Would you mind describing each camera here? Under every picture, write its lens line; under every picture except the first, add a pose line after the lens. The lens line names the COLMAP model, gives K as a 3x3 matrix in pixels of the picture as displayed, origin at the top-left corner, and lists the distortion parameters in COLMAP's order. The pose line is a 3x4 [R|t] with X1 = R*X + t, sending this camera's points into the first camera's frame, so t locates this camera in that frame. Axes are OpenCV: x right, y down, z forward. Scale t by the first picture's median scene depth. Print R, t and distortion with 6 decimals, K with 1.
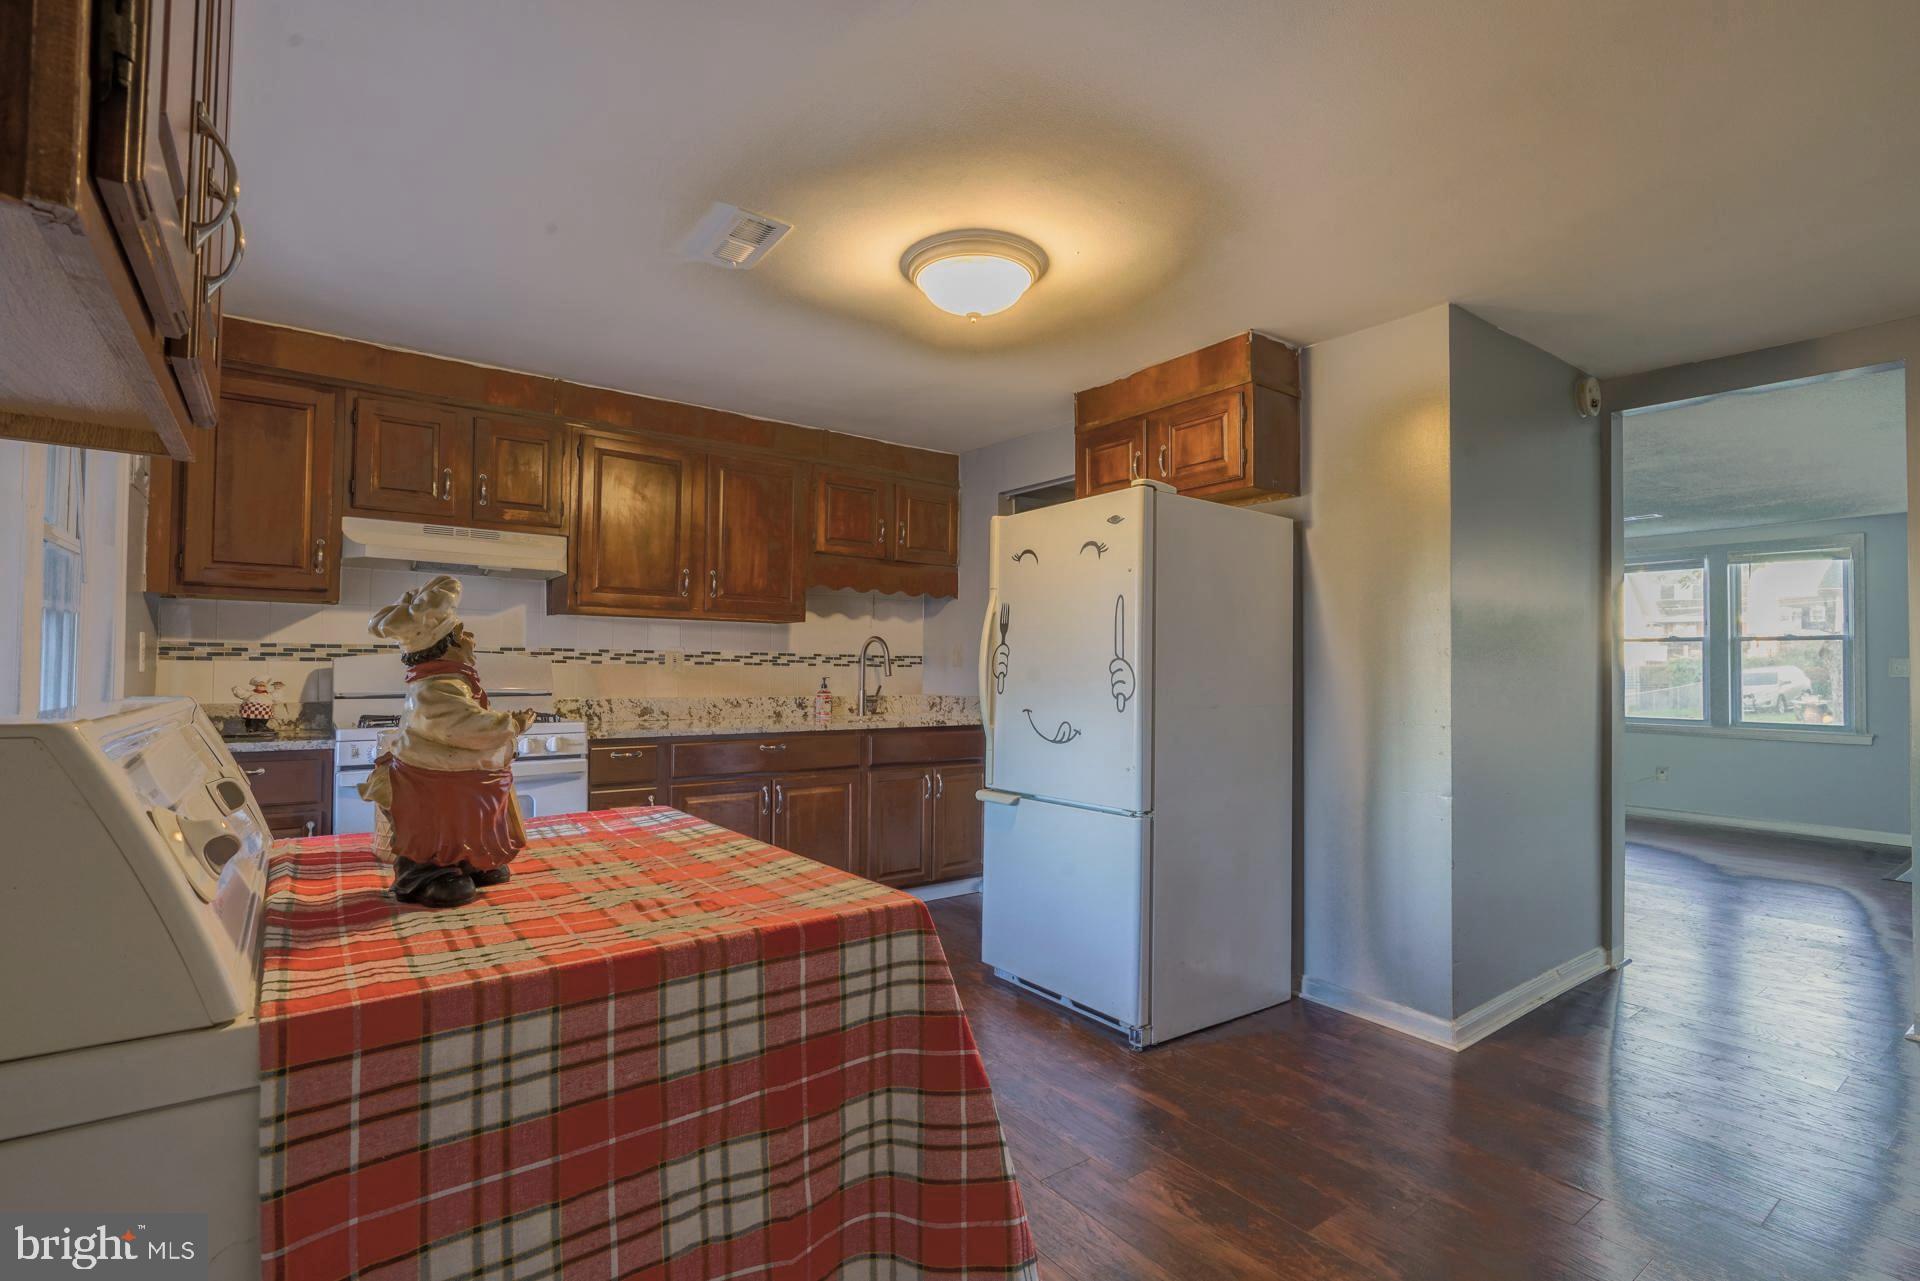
lens RADIAL K [[875.5, 0, 960.0], [0, 875.5, 640.5], [0, 0, 1]] dist [-0.049910, 0.006526]
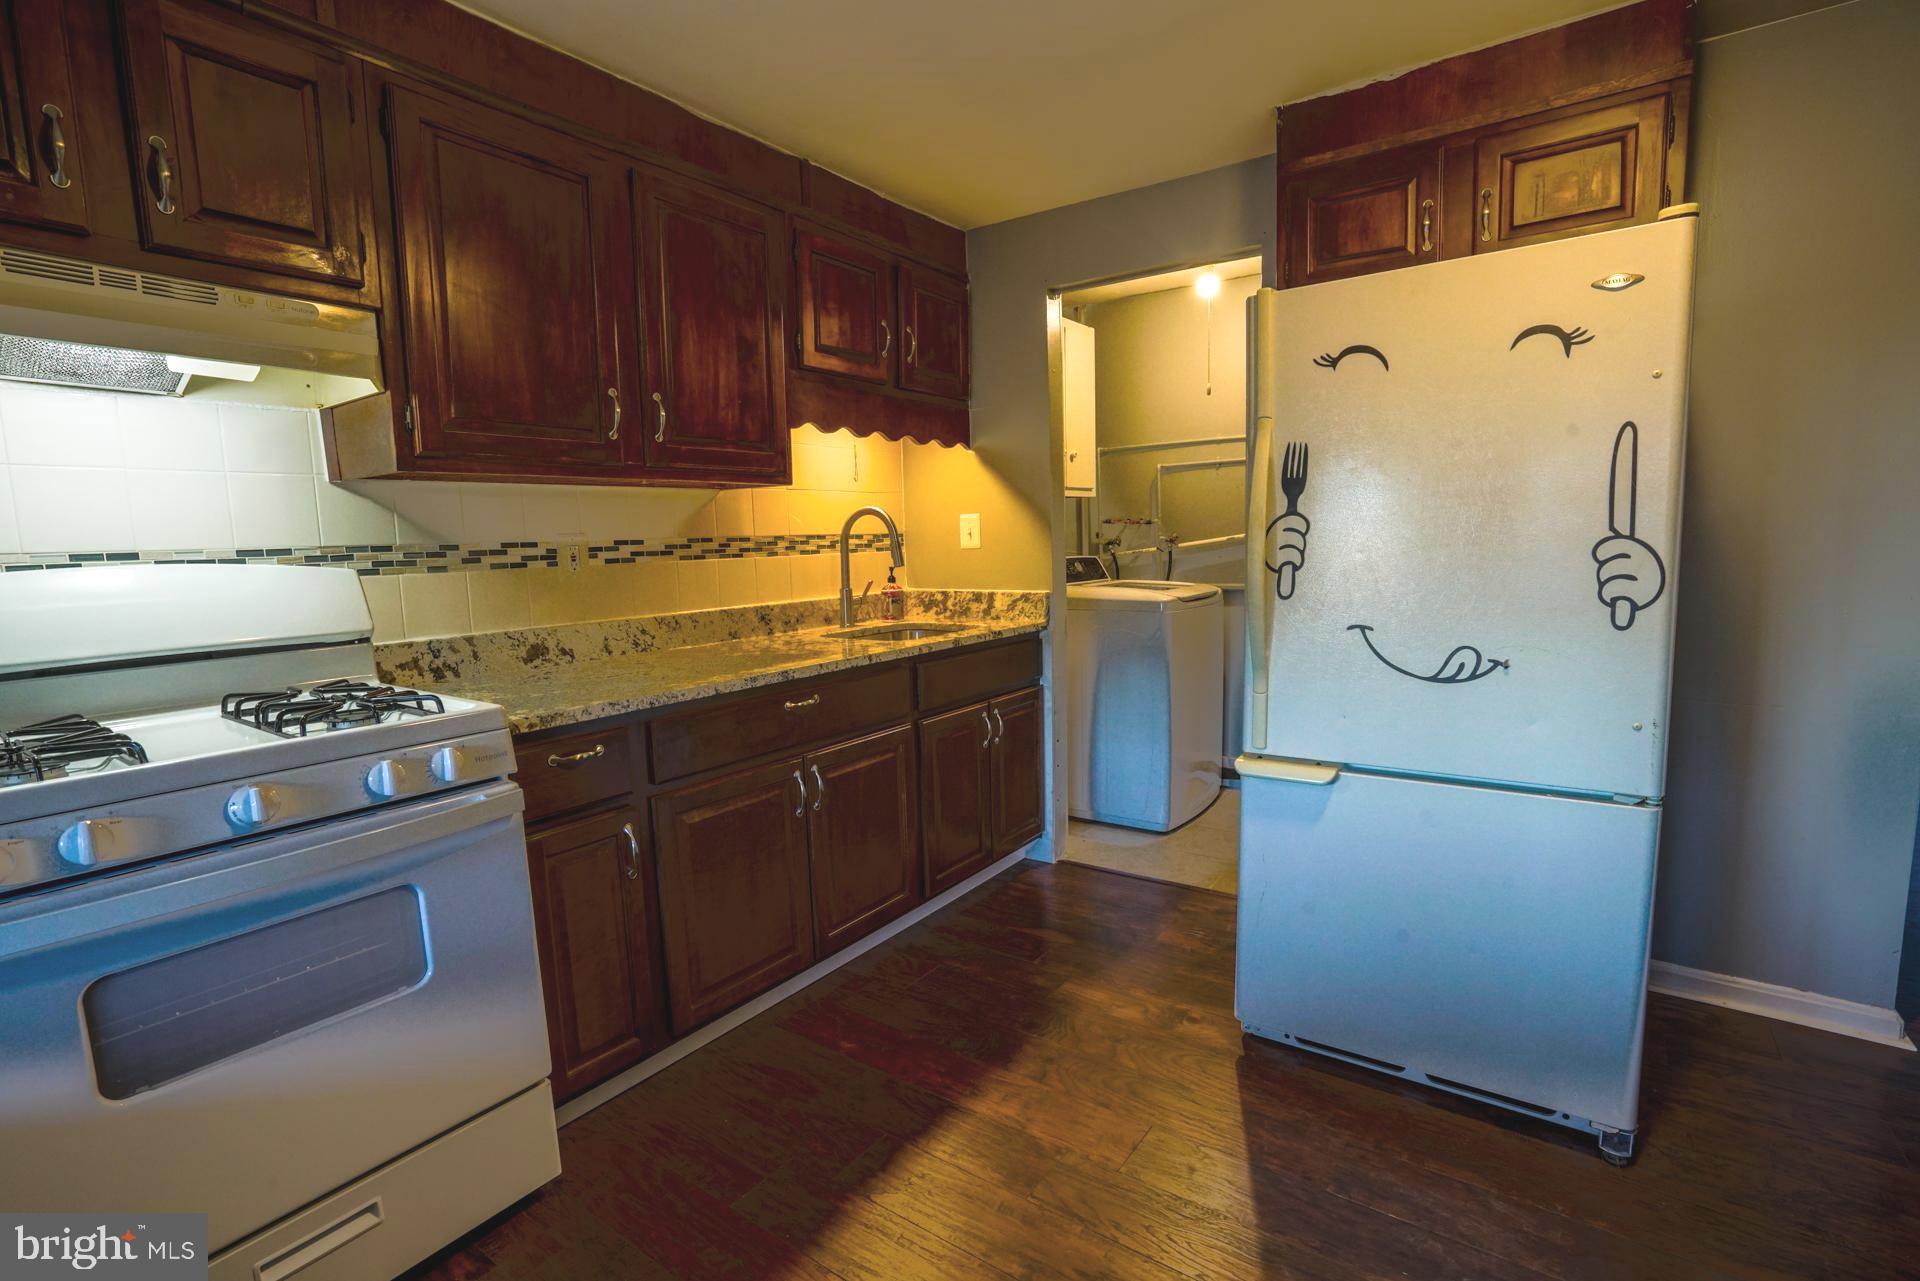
lens RADIAL K [[875.5, 0, 960.0], [0, 875.5, 640.5], [0, 0, 1]] dist [-0.049910, 0.006526]
pose [[0.955935, -0.066529, 0.285941, -0.321687], [0.023341, 0.988124, 0.151873, -0.005344], [-0.292649, -0.138506, 0.946136, 0.486880]]
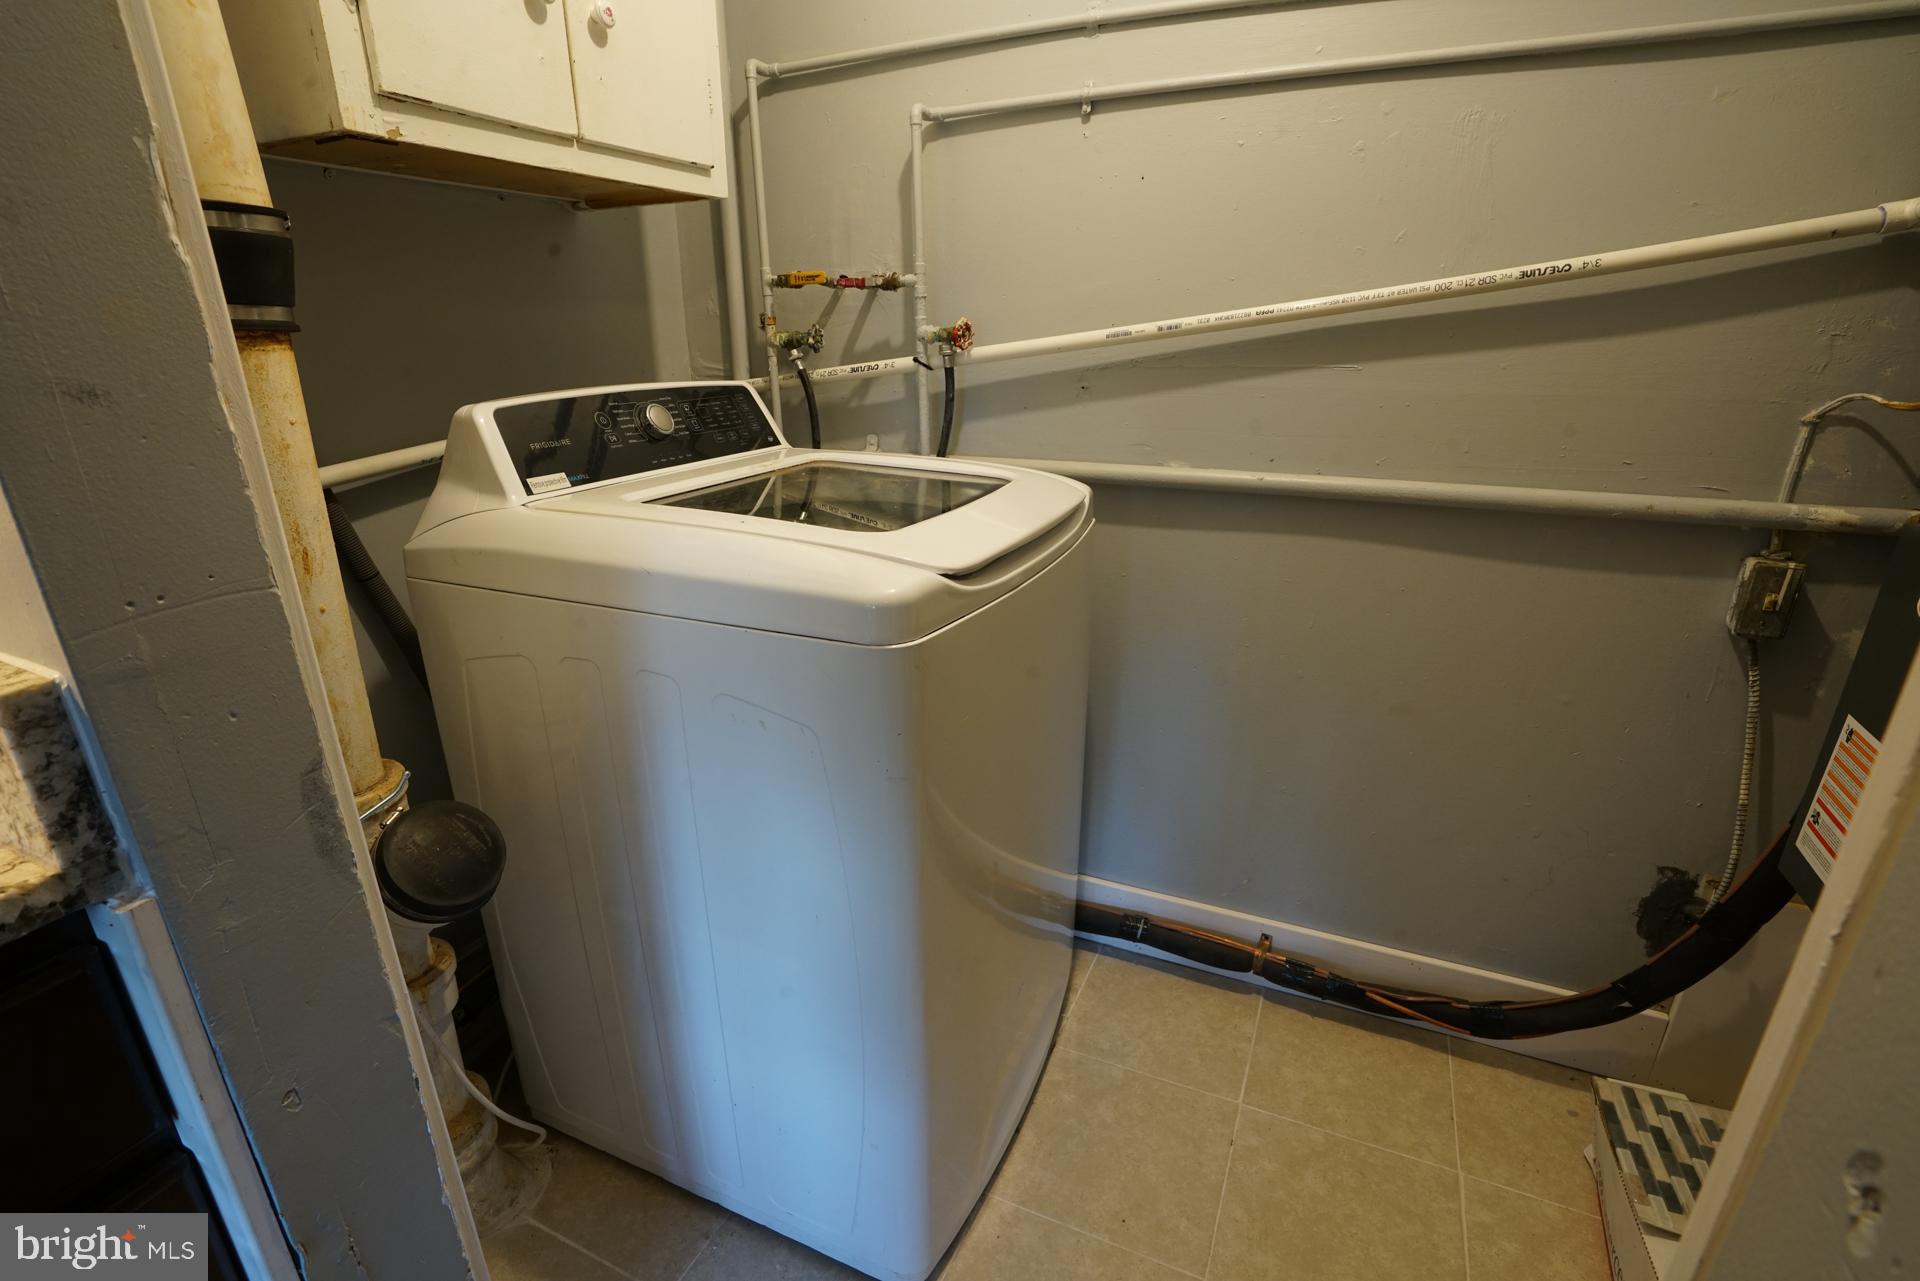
lens RADIAL K [[875.5, 0, 960.0], [0, 875.5, 640.5], [0, 0, 1]] dist [-0.049910, 0.006526]
pose [[0.881109, -0.165413, 0.443042, -0.109671], [-0.008104, 0.931415, 0.363868, 0.012745], [-0.472844, -0.324197, 0.819338, 0.825428]]
